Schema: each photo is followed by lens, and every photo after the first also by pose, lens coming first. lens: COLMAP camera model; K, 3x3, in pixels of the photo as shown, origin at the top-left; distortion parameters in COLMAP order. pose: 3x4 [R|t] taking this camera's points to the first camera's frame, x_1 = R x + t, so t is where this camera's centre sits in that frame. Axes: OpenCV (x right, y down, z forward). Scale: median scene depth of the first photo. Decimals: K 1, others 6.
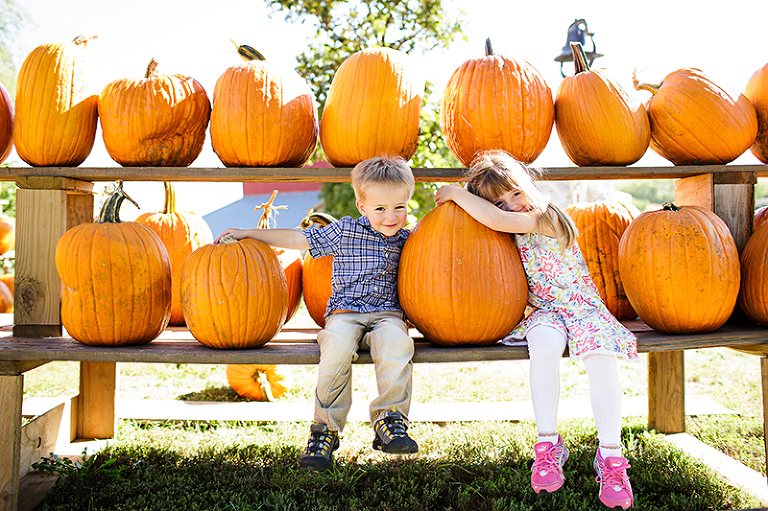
lens RADIAL K [[743.7, 0, 385.0], [0, 743.7, 257.3], [0, 0, 1]] dist [-0.043241, 0.000000]
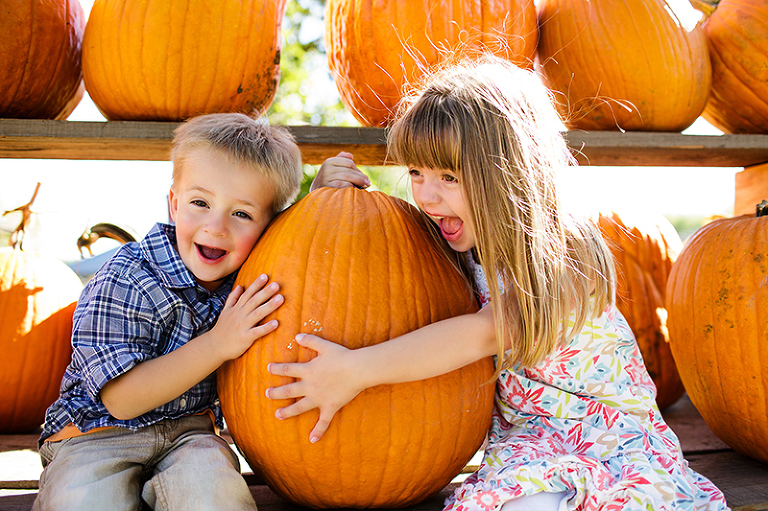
lens RADIAL K [[743.7, 0, 382.8], [0, 743.7, 256.1], [0, 0, 1]] dist [-0.043241, 0.000000]
pose [[0.996880, 0.009828, 0.078319, 0.080114], [-0.006377, 0.999003, -0.044195, -0.011911], [-0.078676, 0.043558, 0.995948, 0.504427]]
